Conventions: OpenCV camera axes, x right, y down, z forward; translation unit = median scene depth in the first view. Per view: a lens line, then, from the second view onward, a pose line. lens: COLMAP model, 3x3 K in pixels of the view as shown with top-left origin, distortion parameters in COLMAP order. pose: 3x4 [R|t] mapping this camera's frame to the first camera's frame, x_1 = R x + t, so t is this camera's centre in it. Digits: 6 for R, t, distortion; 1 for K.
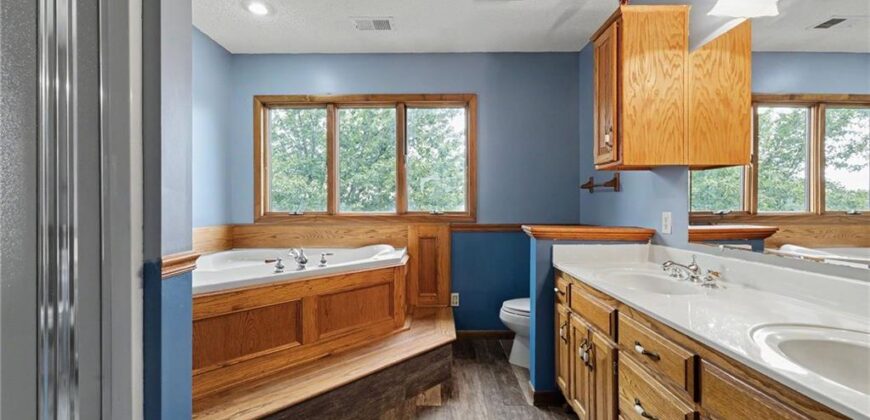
lens RADIAL K [[350.5, 0, 434.3], [0, 350.5, 206.8], [0, 0, 1]] dist [0.000860, 0.000053]
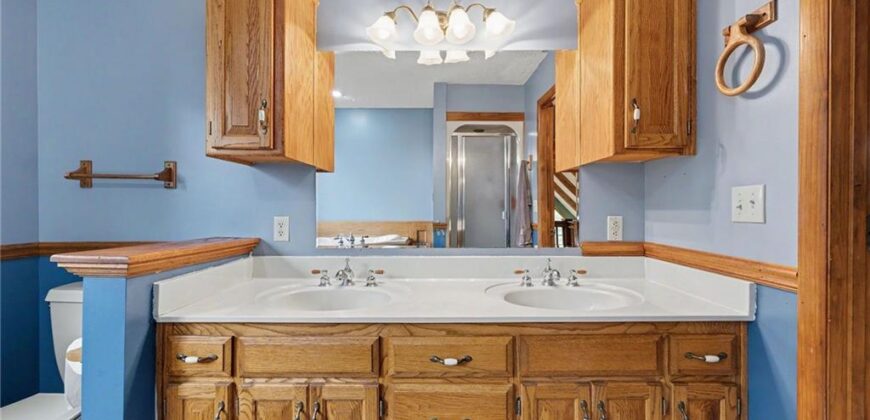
lens RADIAL K [[350.5, 0, 435.8], [0, 350.5, 209.9], [0, 0, 1]] dist [0.000860, 0.000053]
pose [[0.004523, 0.001171, 0.999989, -0.211830], [0.001426, 0.999998, -0.001178, -0.000321], [-0.999989, 0.001431, 0.004521, 0.609199]]
